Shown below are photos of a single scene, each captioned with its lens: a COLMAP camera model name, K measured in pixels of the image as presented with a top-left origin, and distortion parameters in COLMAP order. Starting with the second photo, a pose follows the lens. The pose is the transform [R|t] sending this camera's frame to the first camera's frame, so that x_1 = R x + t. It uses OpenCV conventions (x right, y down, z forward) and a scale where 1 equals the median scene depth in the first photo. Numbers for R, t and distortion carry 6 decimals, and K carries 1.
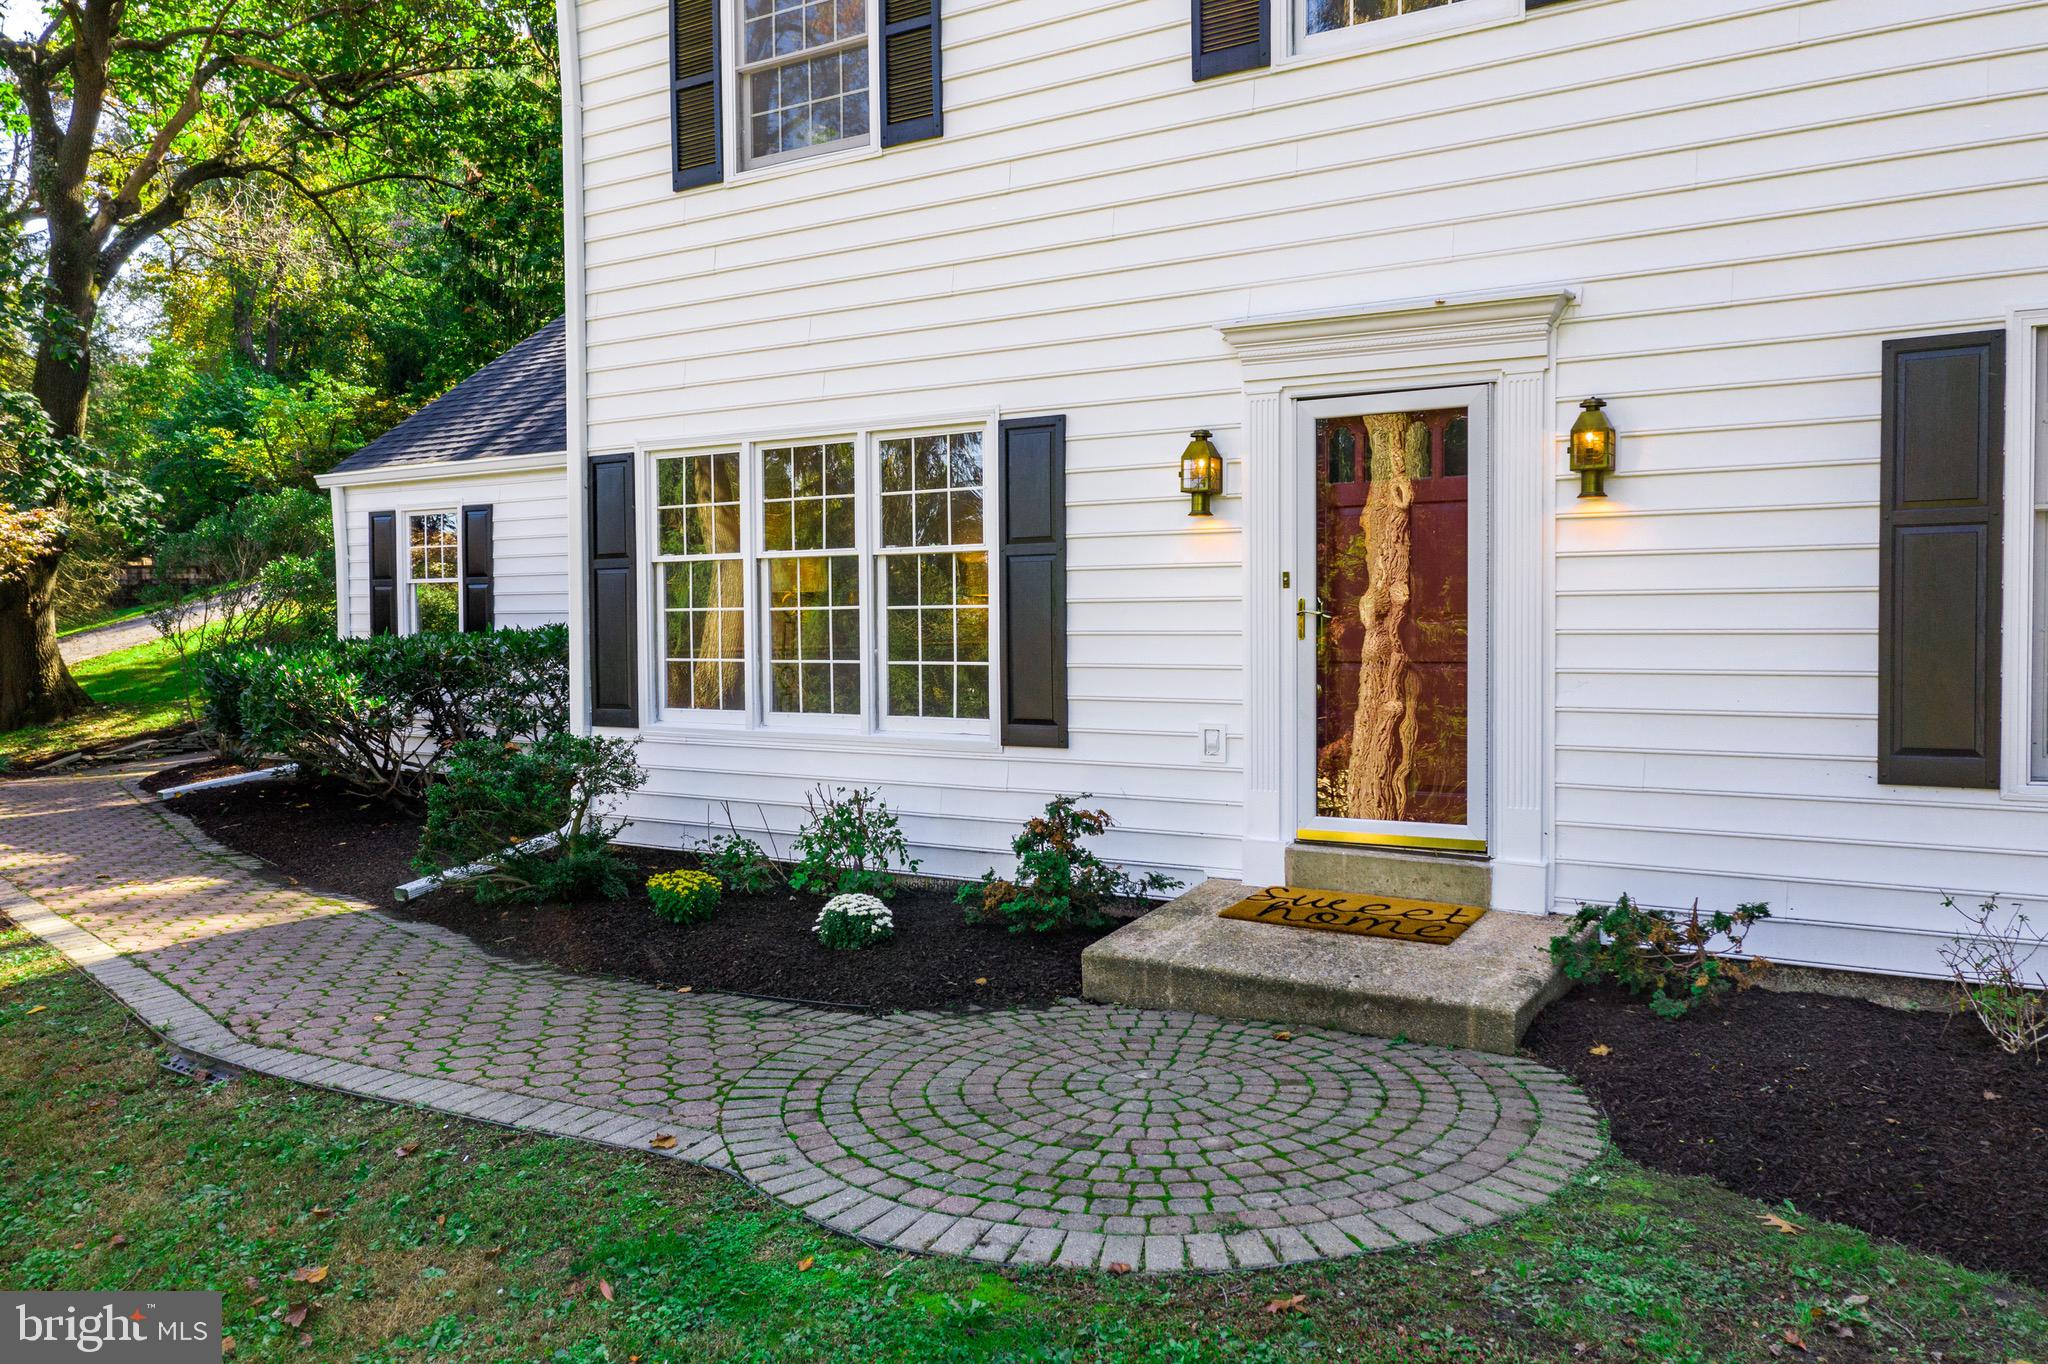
lens RADIAL K [[1635.5, 0, 1019.3], [0, 1635.5, 680.3], [0, 0, 1]] dist [0.006526, 0.014141]
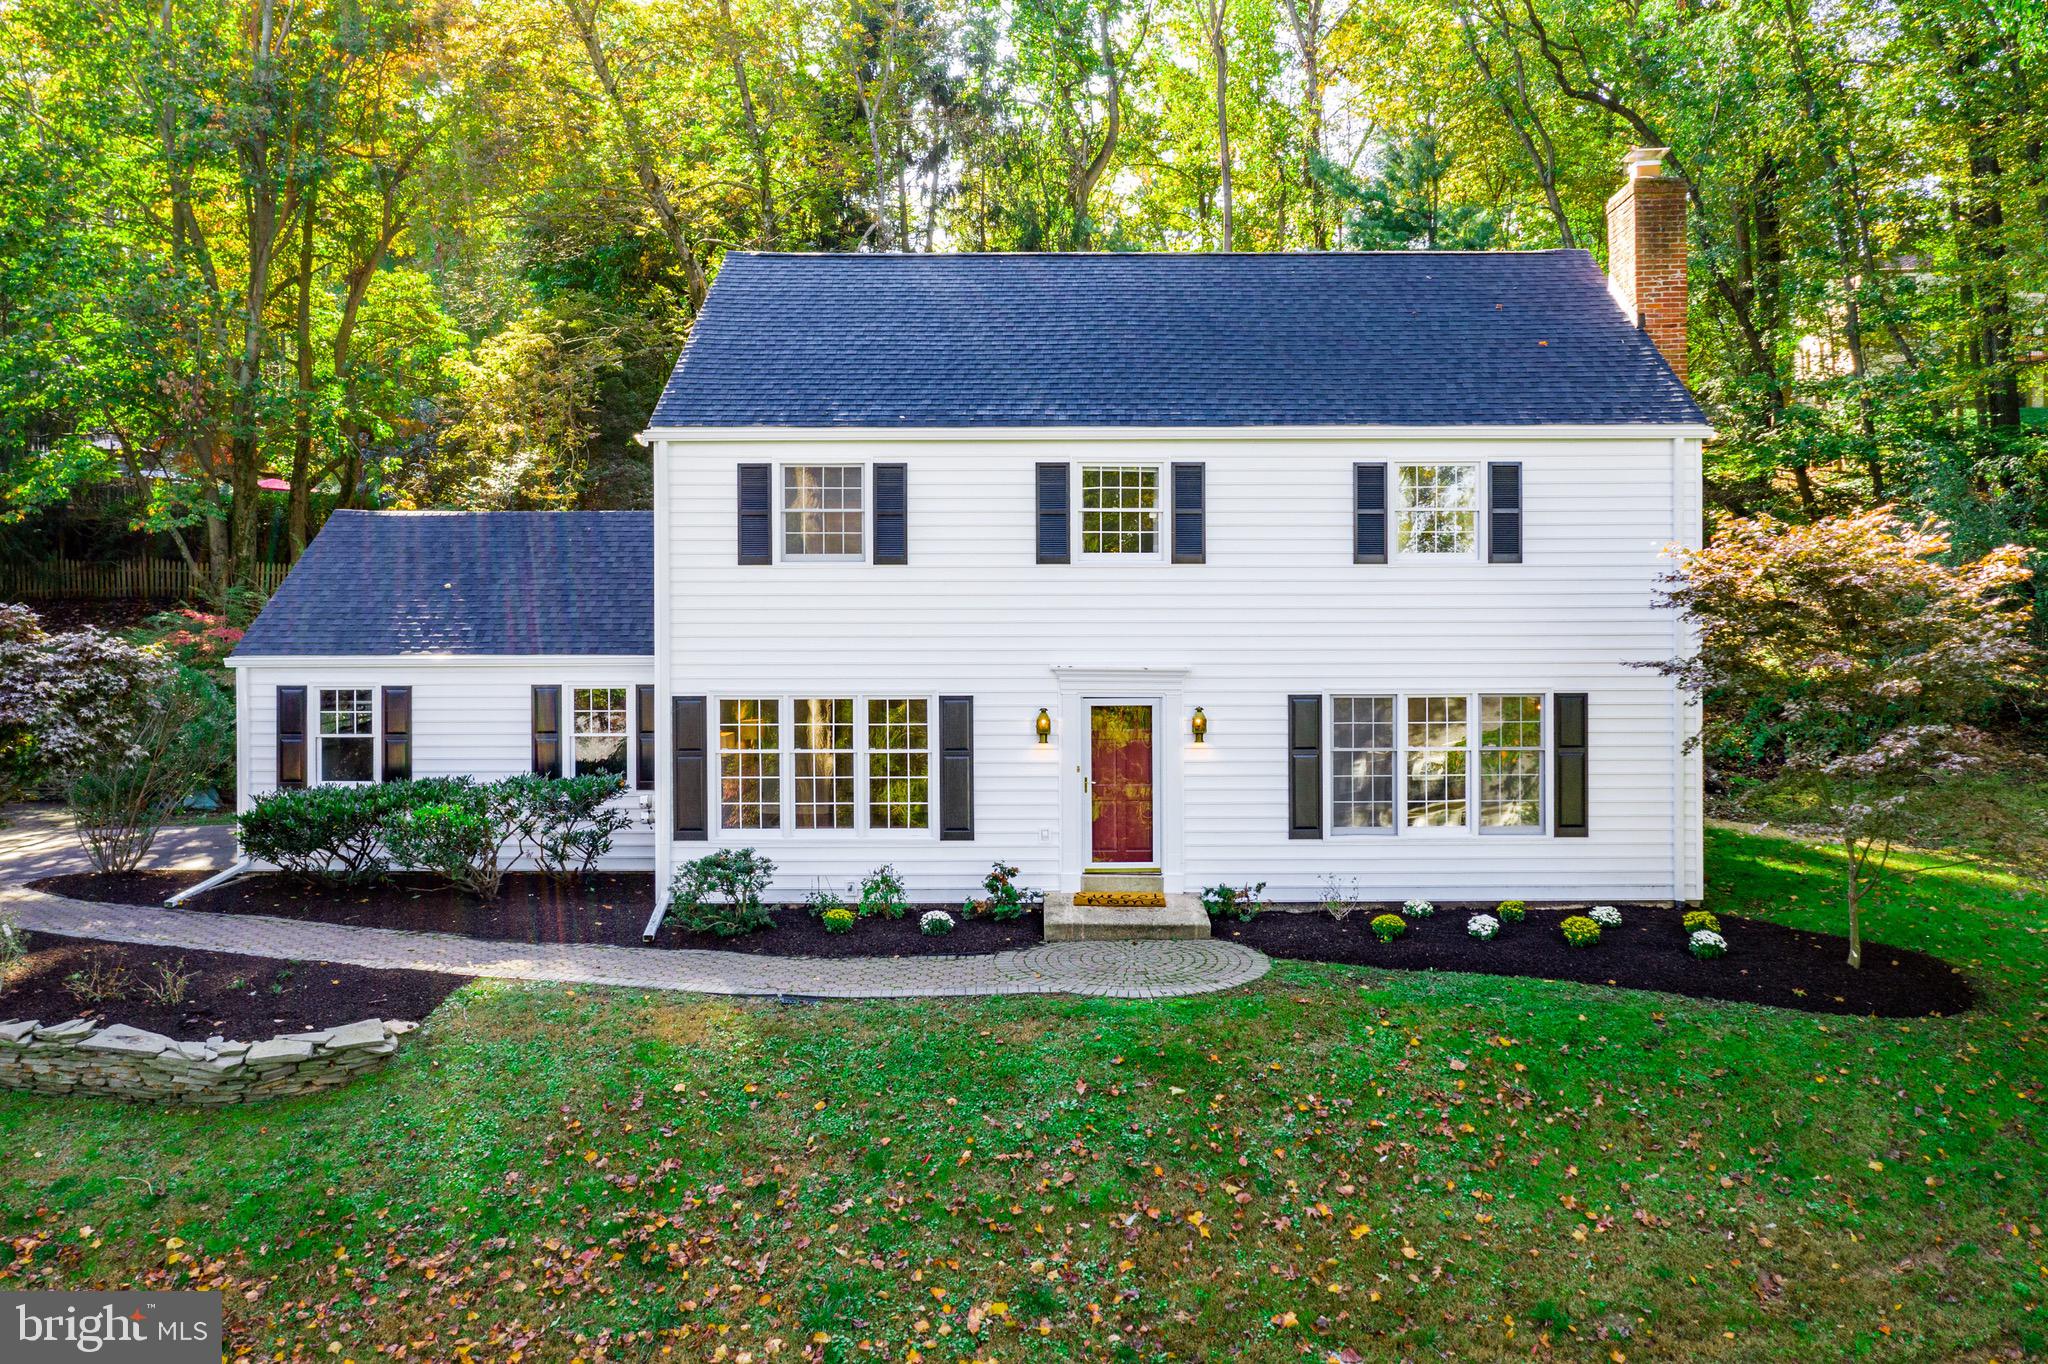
lens RADIAL K [[1543.6, 0, 1015.9], [0, 1543.6, 628.4], [0, 0, 1]] dist [-0.015187, -0.003402]
pose [[0.829470, 0.009381, 0.558473, -1.103912], [0.017271, 0.998950, -0.042432, -0.158287], [-0.558284, 0.044842, 0.828437, -0.814219]]
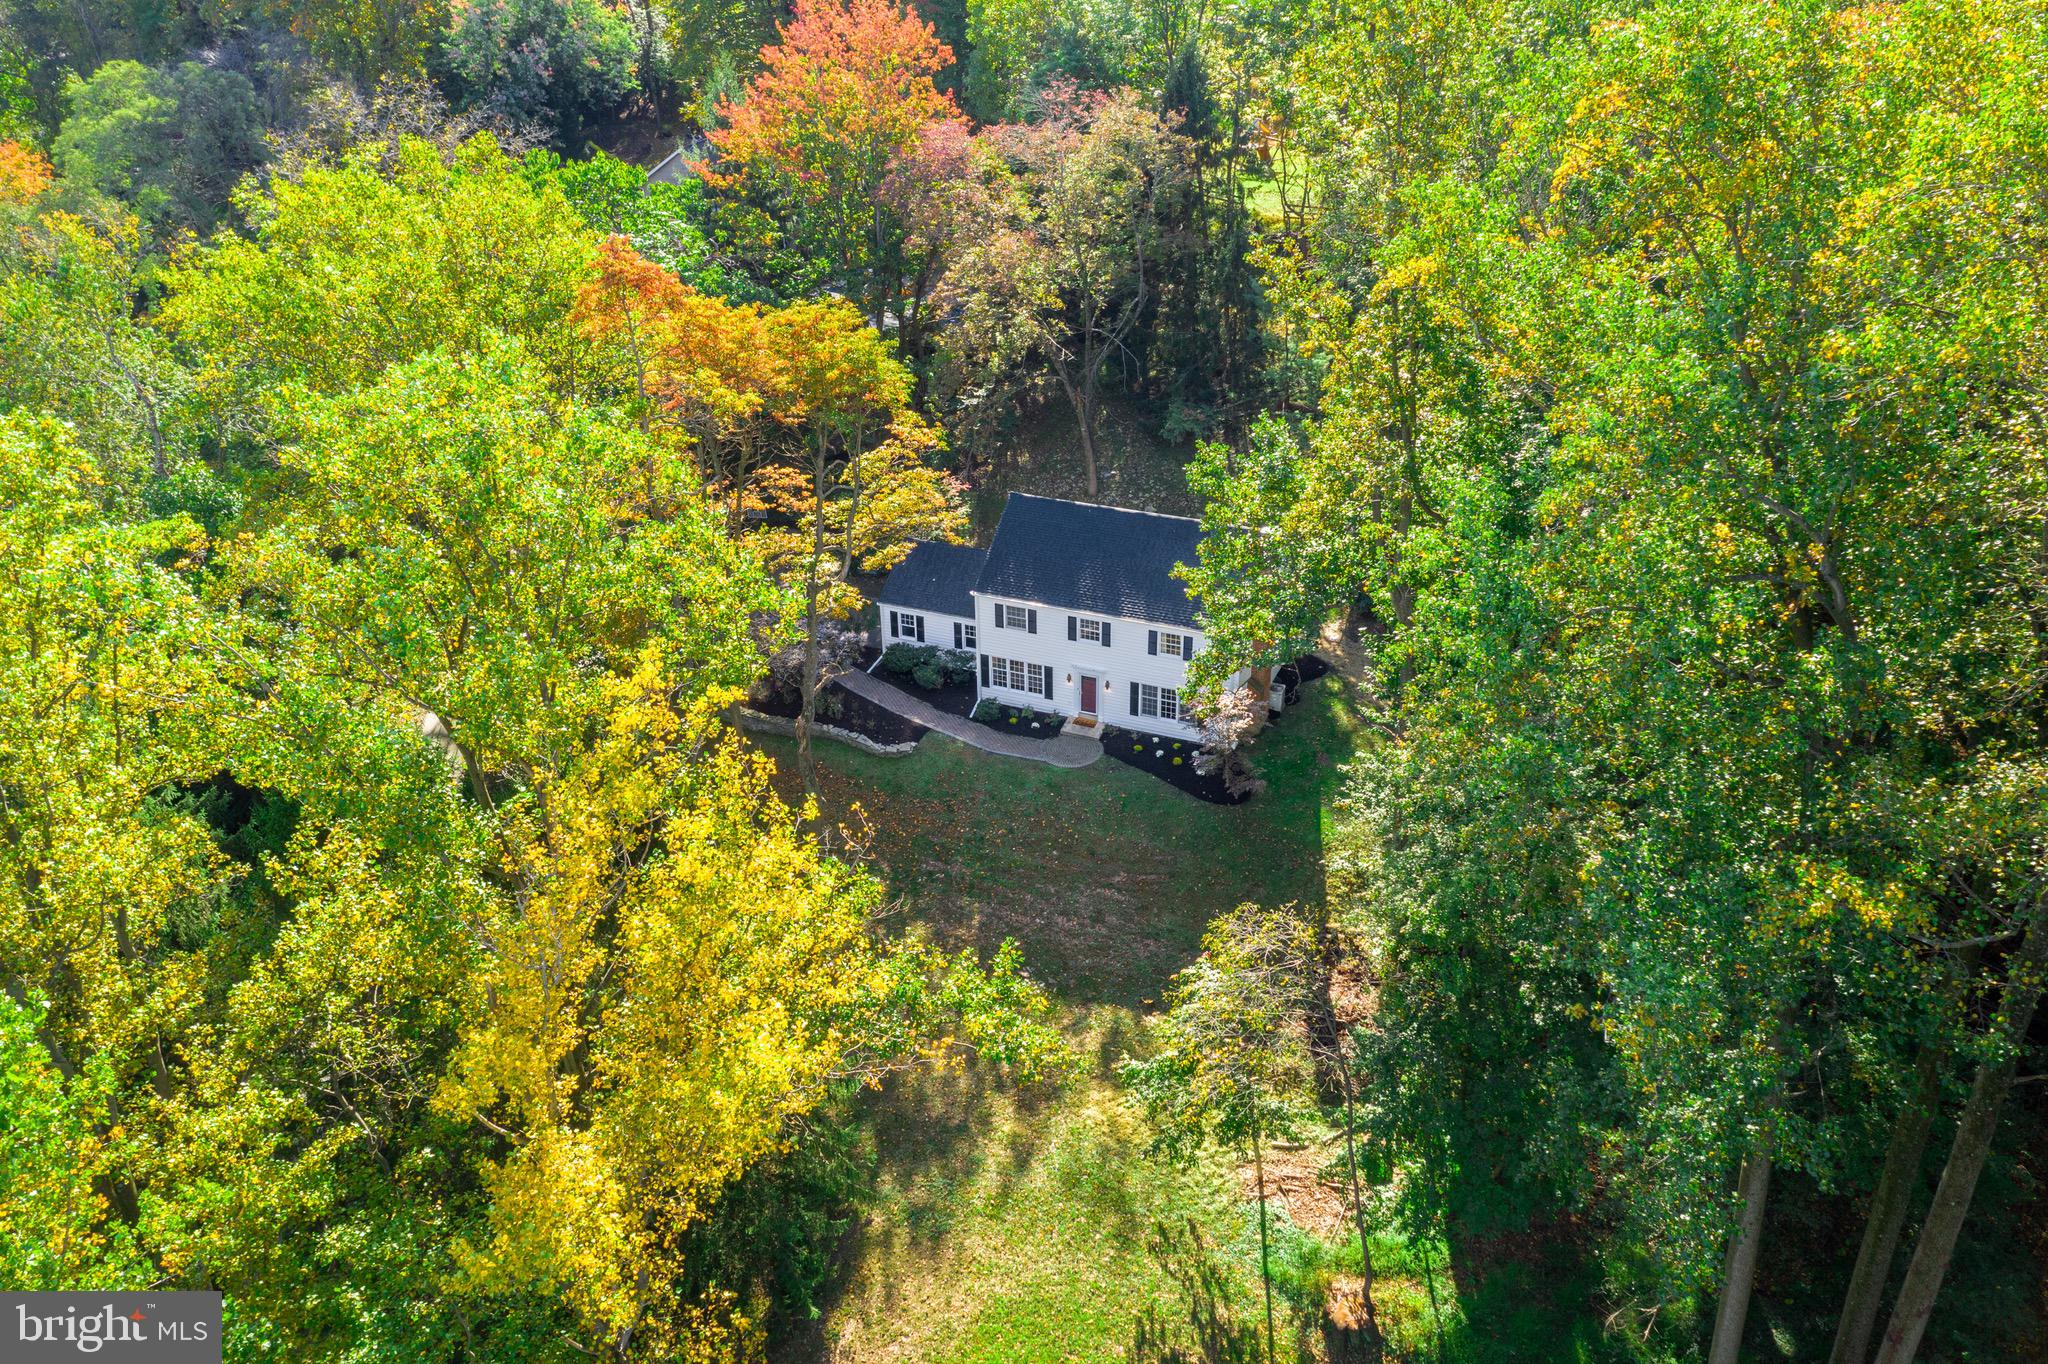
lens RADIAL K [[1635.5, 0, 1022.3], [0, 1635.5, 682.3], [0, 0, 1]] dist [0.006526, 0.014141]
pose [[0.979873, -0.104879, 0.169853, -1.594865], [0.015956, 0.889292, 0.457062, -4.010298], [-0.198985, -0.445153, 0.873066, -6.524726]]
